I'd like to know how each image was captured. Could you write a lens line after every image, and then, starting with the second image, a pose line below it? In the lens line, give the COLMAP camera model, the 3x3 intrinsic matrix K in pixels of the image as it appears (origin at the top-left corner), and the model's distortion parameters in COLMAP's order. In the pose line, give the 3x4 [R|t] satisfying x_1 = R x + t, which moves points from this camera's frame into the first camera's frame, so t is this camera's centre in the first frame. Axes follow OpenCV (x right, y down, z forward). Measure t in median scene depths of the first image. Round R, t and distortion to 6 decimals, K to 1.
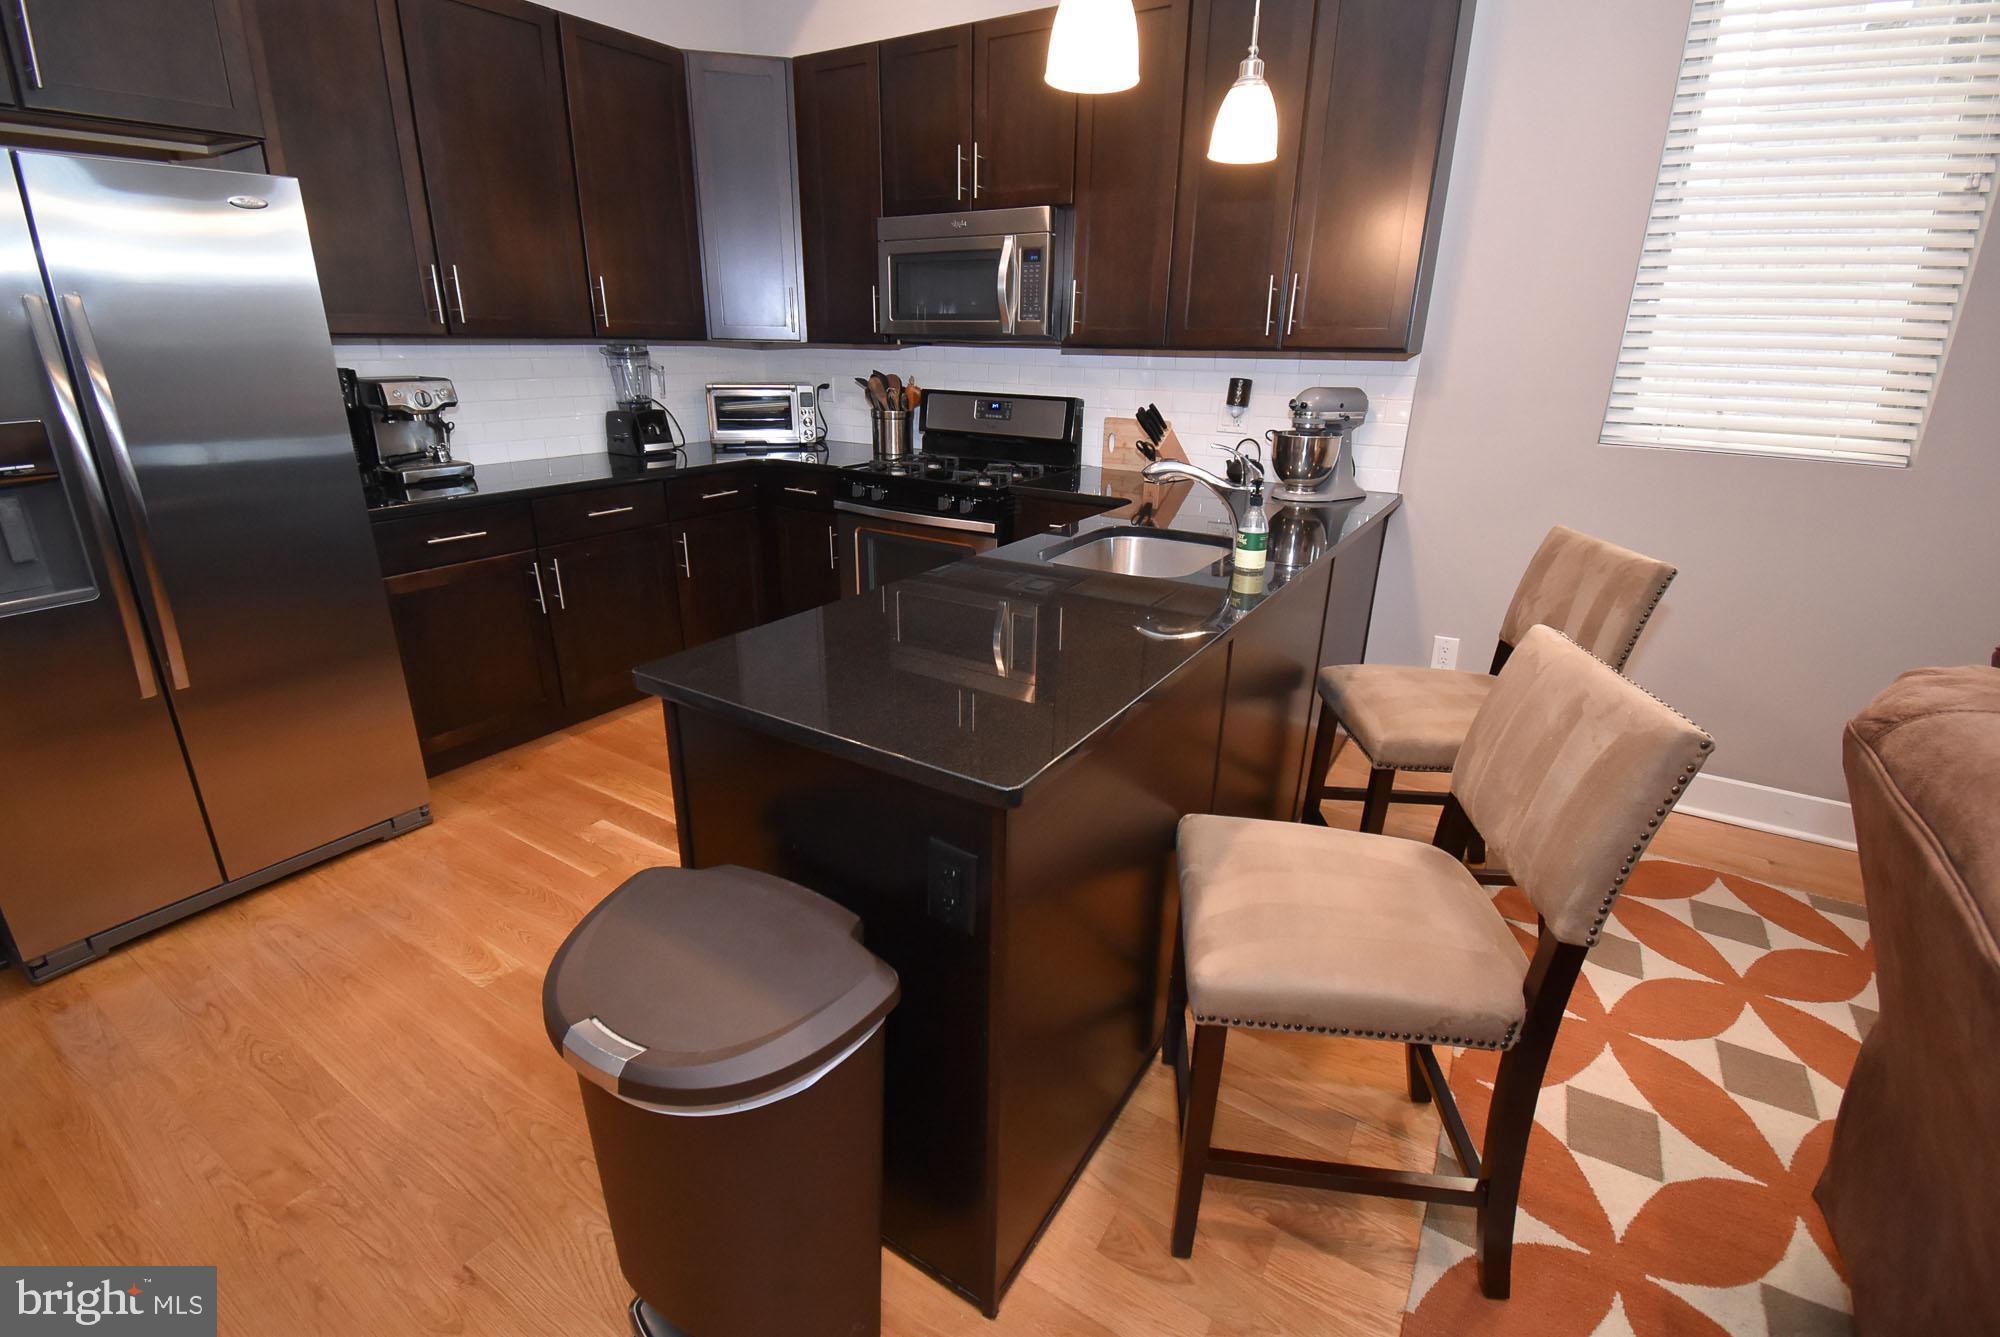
lens RADIAL K [[878.5, 0, 1007.7], [0, 878.5, 656.6], [0, 0, 1]] dist [-0.004349, -0.000399]
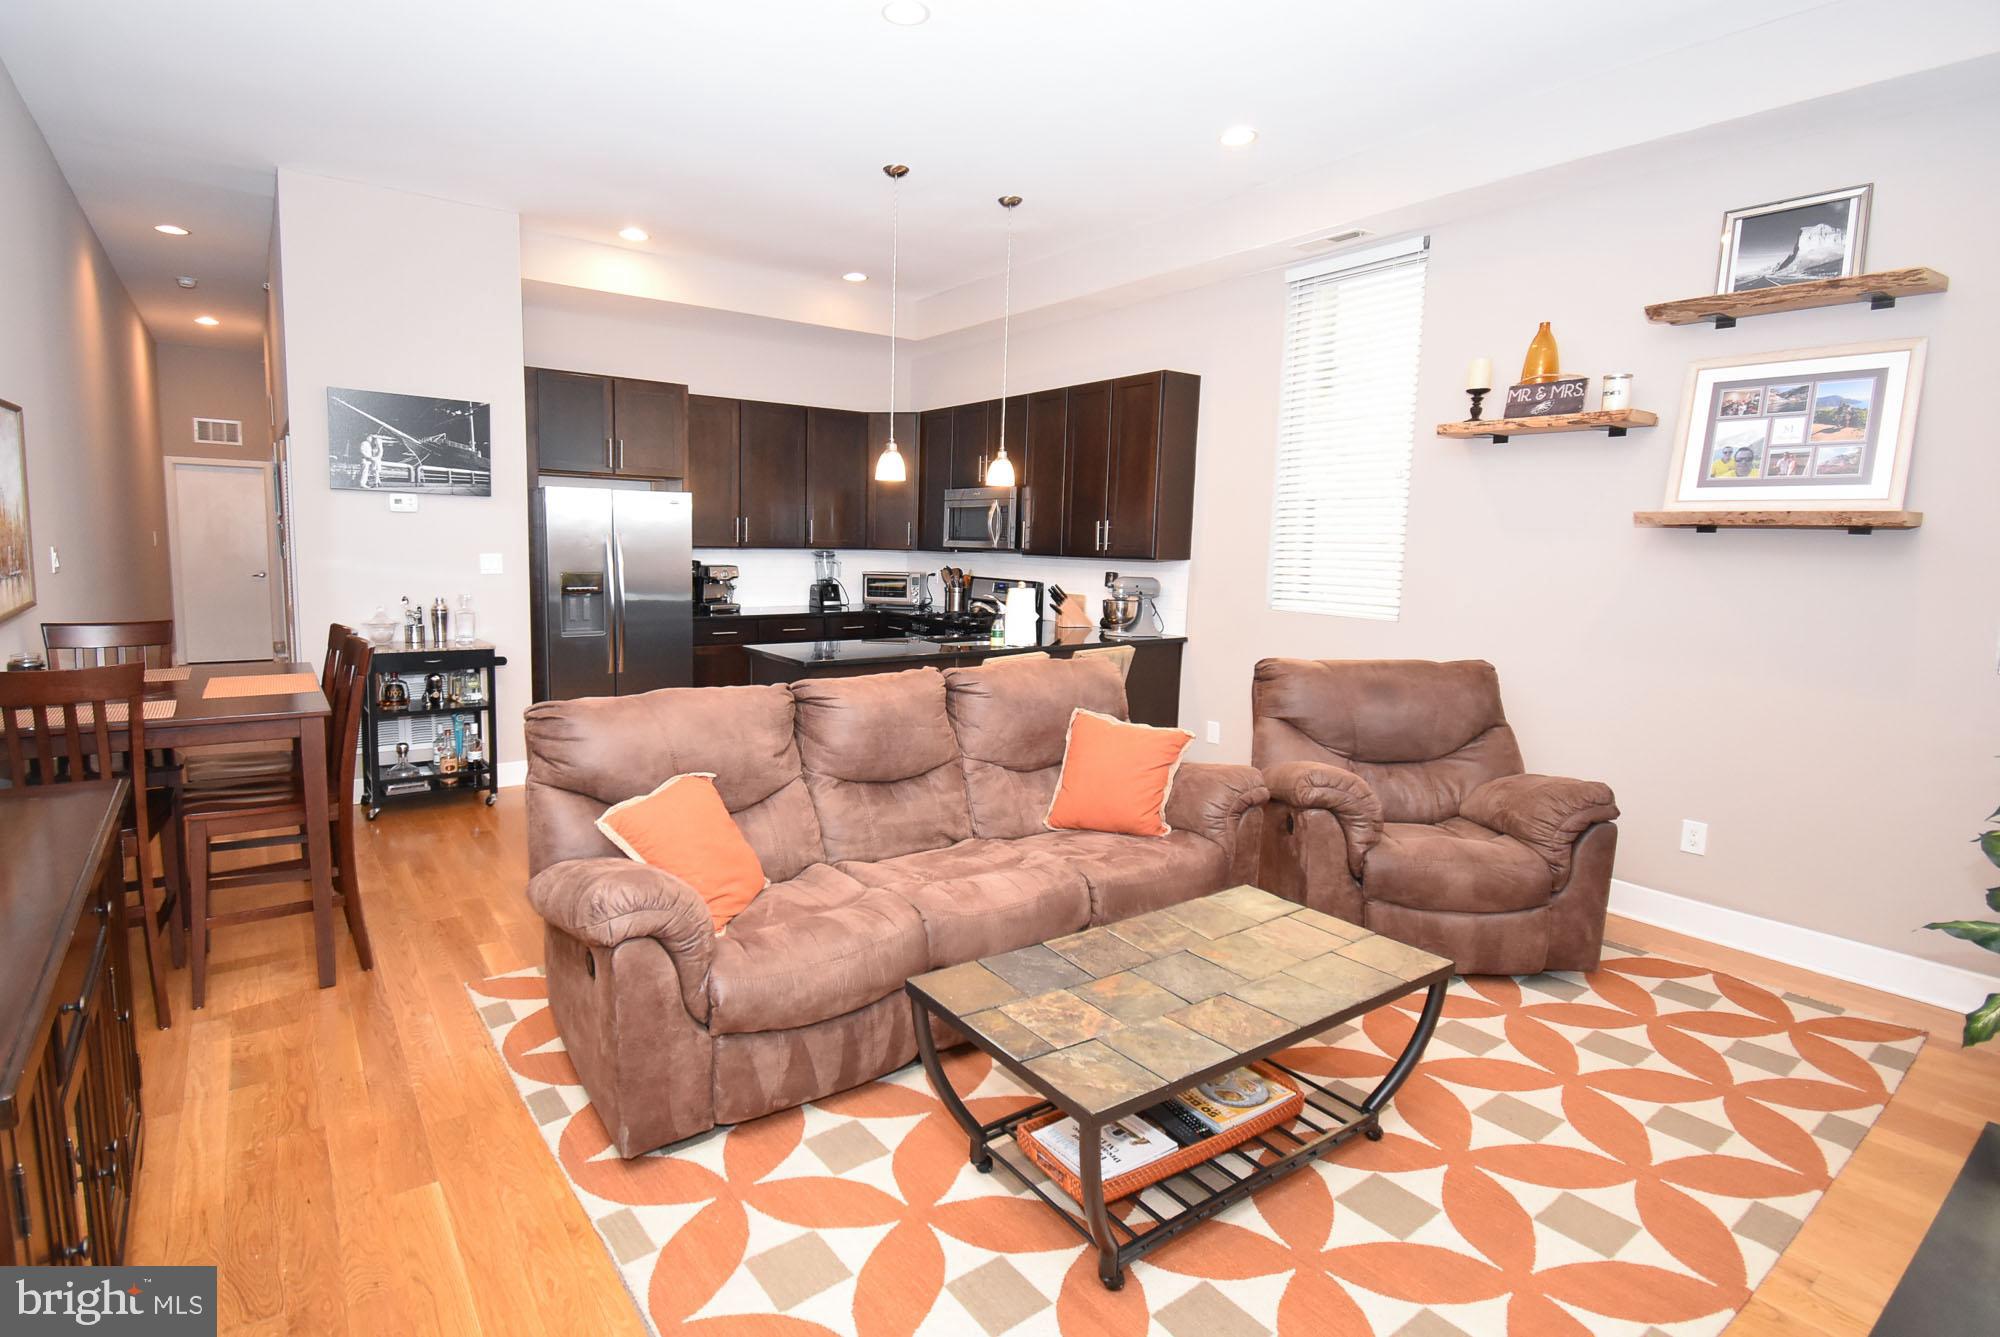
lens RADIAL K [[975.6, 0, 993.5], [0, 975.6, 674.2], [0, 0, 1]] dist [0.003269, 0.000124]
pose [[0.935883, 0.050822, -0.348627, 0.718736], [-0.123482, 0.974088, -0.189485, 0.285856], [0.329963, 0.220385, 0.917908, -0.838717]]
